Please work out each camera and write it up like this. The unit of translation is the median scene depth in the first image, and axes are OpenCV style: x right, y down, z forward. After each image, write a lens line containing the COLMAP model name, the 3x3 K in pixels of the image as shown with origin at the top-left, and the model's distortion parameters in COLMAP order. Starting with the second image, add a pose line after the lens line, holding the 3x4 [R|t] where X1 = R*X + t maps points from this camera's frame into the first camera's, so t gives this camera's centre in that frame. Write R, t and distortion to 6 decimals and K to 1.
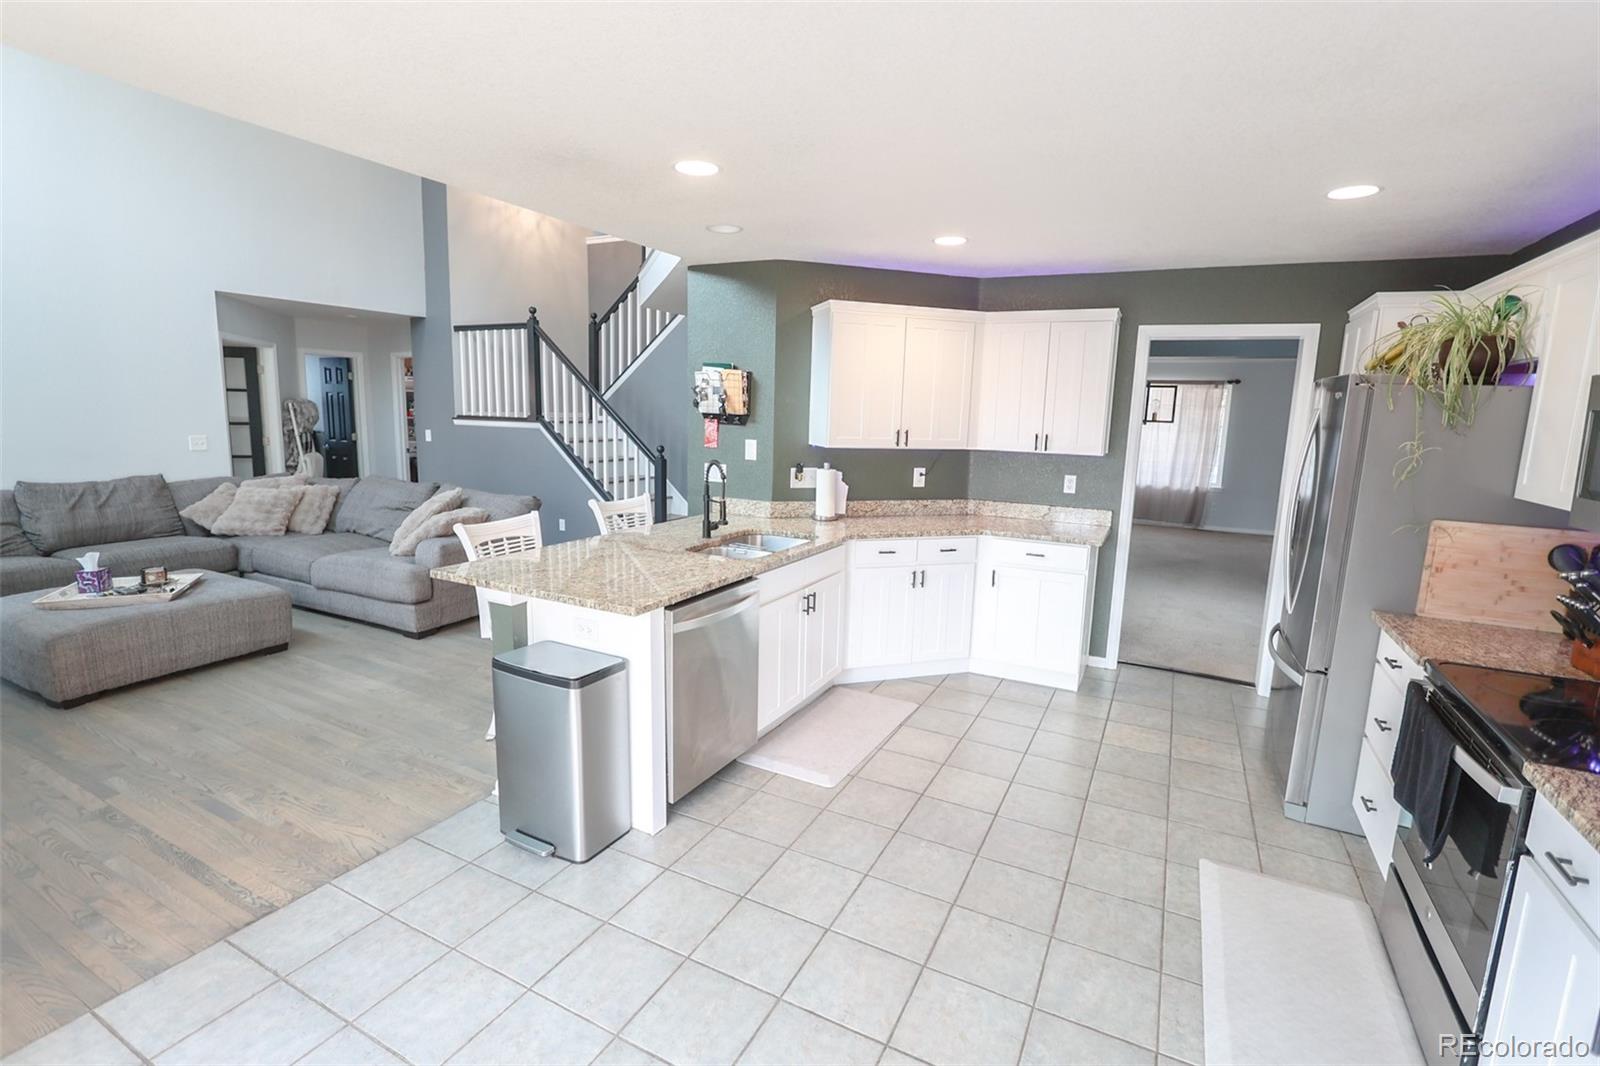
lens RADIAL K [[740.6, 0, 796.2], [0, 740.6, 527.8], [0, 0, 1]] dist [-0.020529, 0.002179]
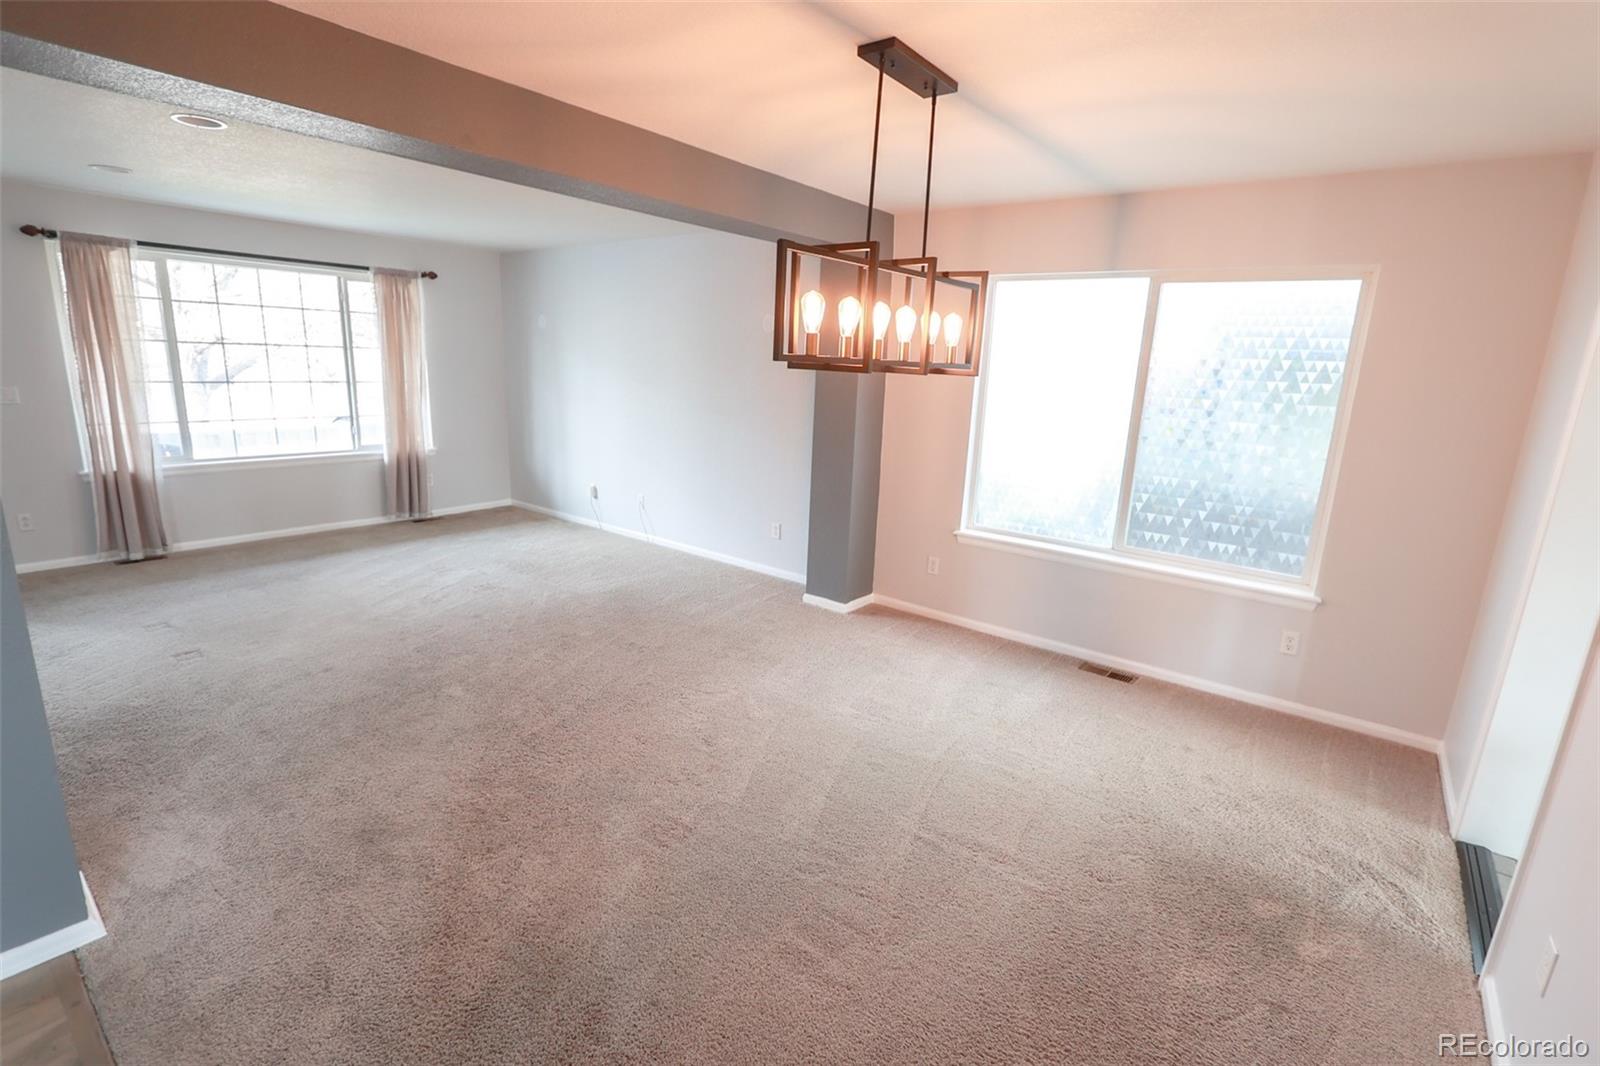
lens RADIAL K [[740.6, 0, 799.8], [0, 740.6, 532.2], [0, 0, 1]] dist [-0.020529, 0.002179]
pose [[0.177995, -0.246189, 0.952738, 0.014368], [0.120307, 0.966379, 0.227238, -0.223448], [-0.976649, 0.074174, 0.201629, 1.409998]]
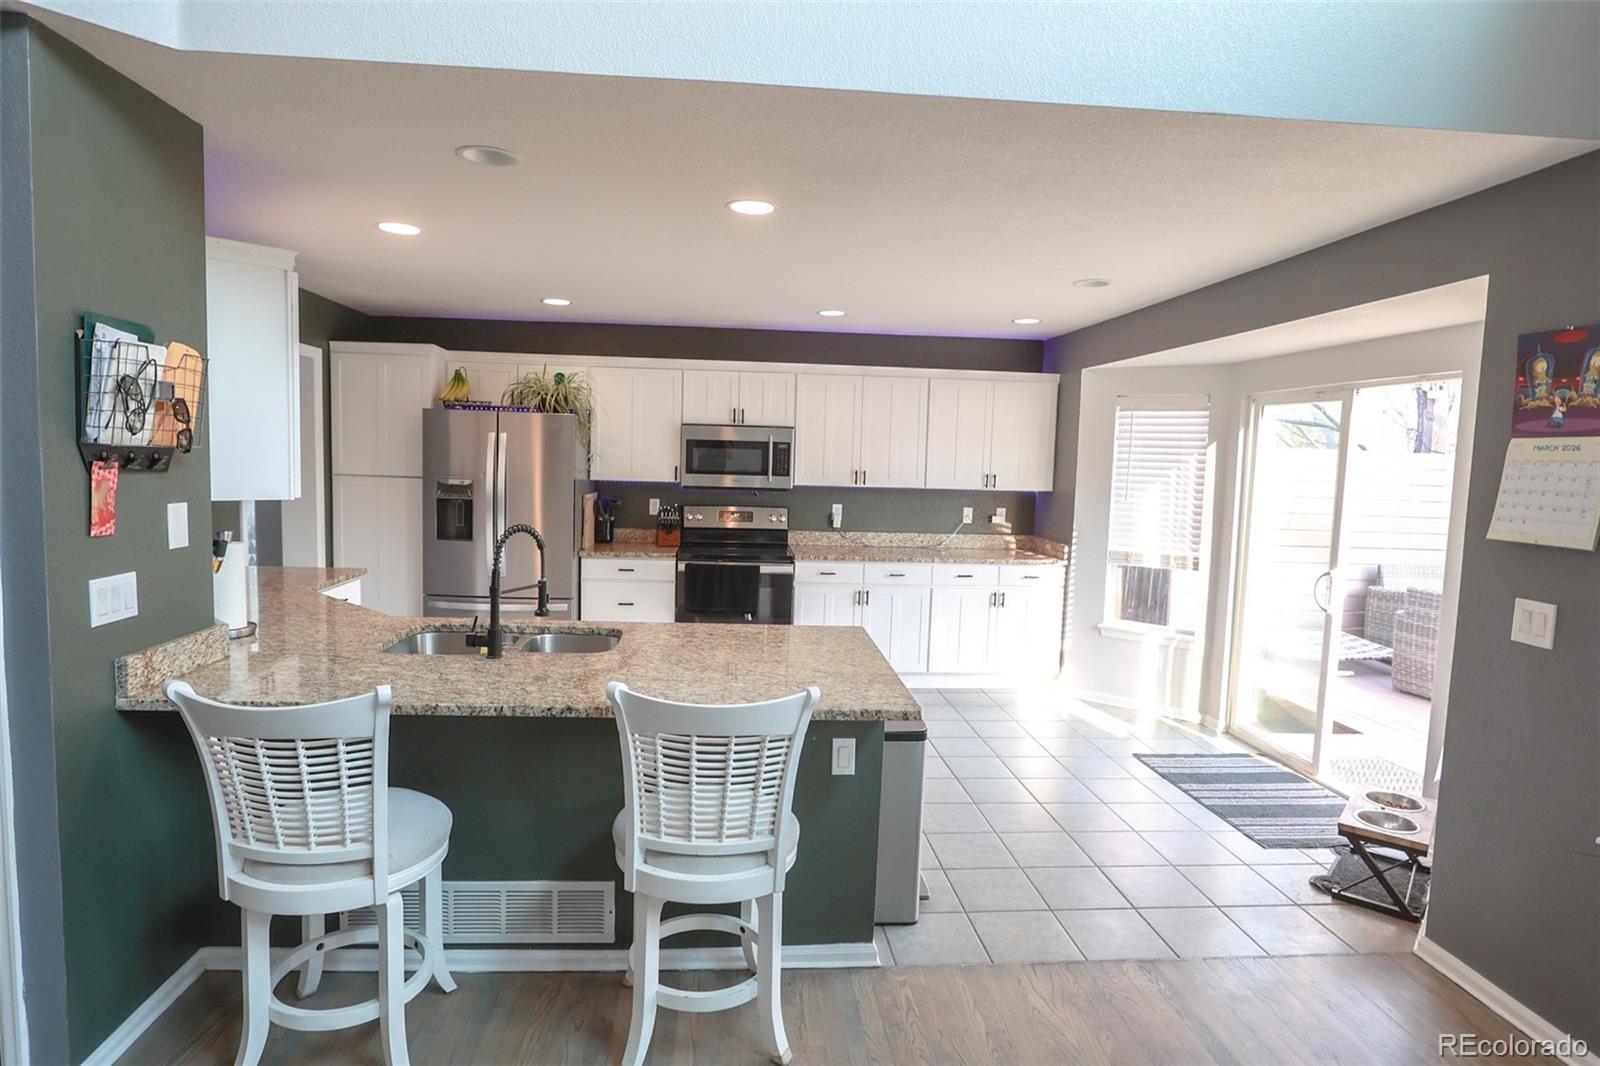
lens RADIAL K [[856.0, 0, 785.9], [0, 856.0, 535.2], [0, 0, 1]] dist [-0.023086, 0.005342]
pose [[-0.526147, -0.123447, 0.841386, -0.711655], [0.093978, 0.974907, 0.201805, -0.174401], [-0.845185, 0.185251, -0.501343, 0.979897]]
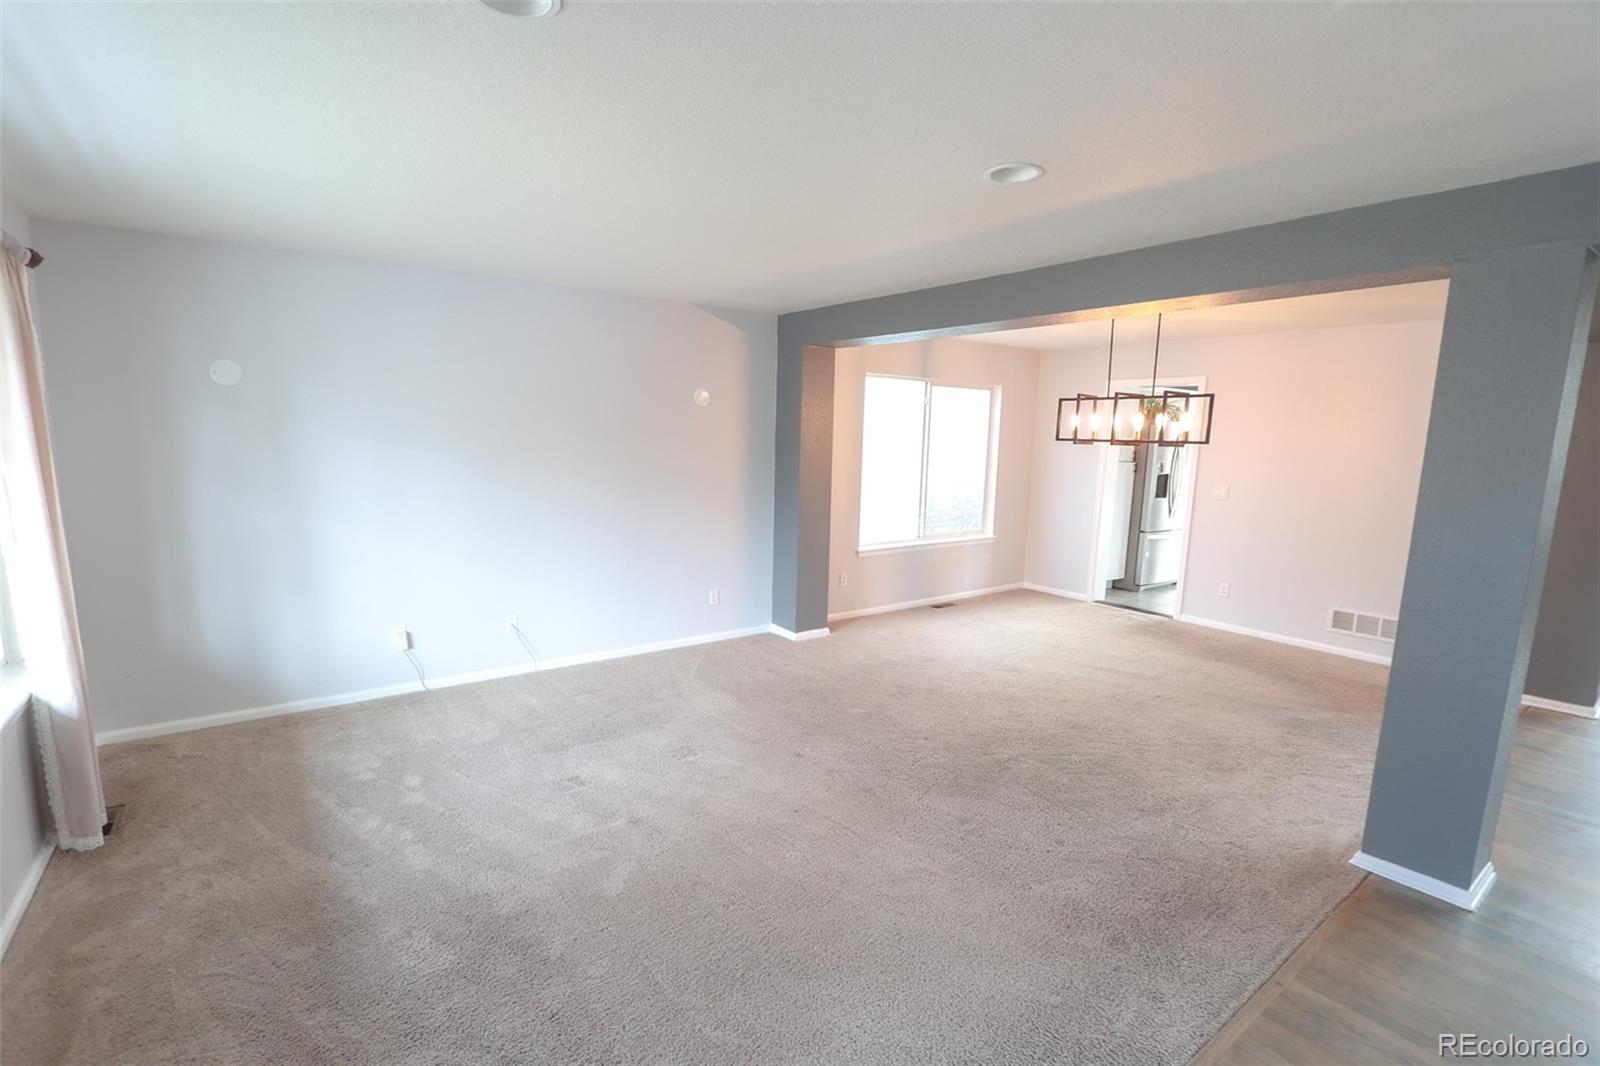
lens RADIAL K [[740.6, 0, 792.6], [0, 740.6, 537.1], [0, 0, 1]] dist [-0.020529, 0.002179]
pose [[-0.898714, -0.110714, 0.424330, 0.510993], [0.020728, 0.955801, 0.293284, -0.404772], [-0.438046, 0.272374, -0.856696, 2.623816]]
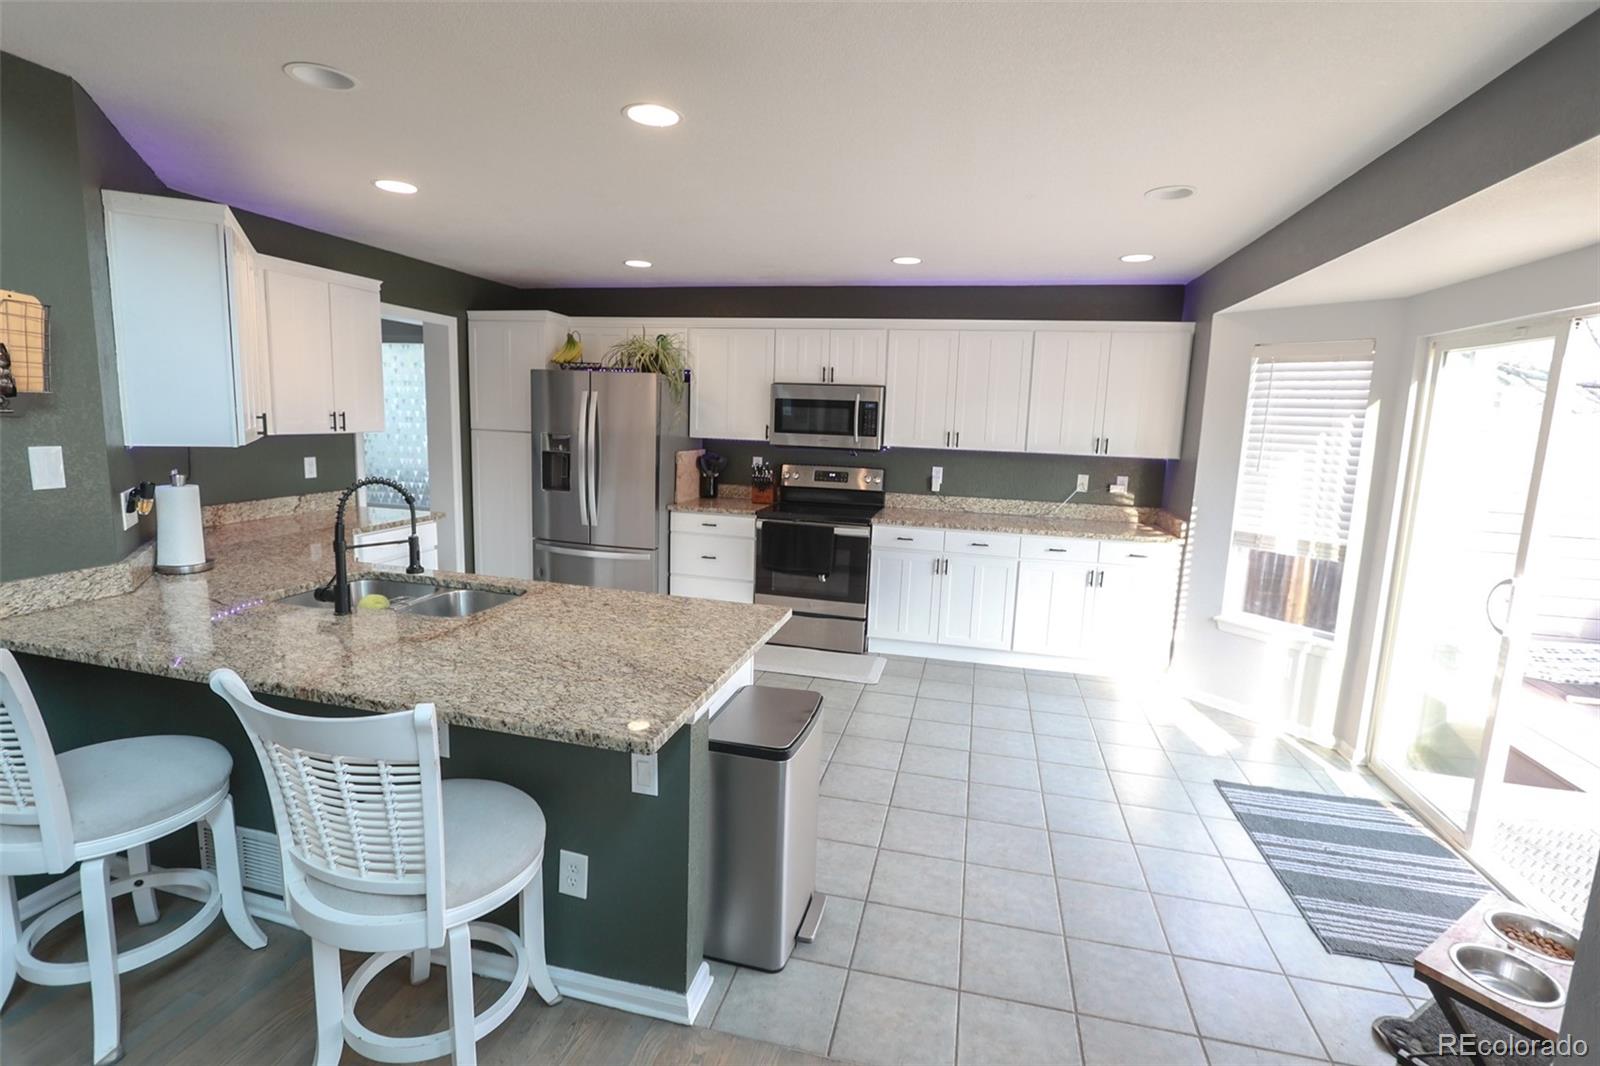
lens RADIAL K [[740.6, 0, 804.1], [0, 740.6, 532.3], [0, 0, 1]] dist [-0.020529, 0.002179]
pose [[-0.242302, -0.190029, 0.951409, -0.648464], [0.114461, 0.968183, 0.222530, -0.117112], [-0.963425, 0.162818, -0.212842, 0.663128]]
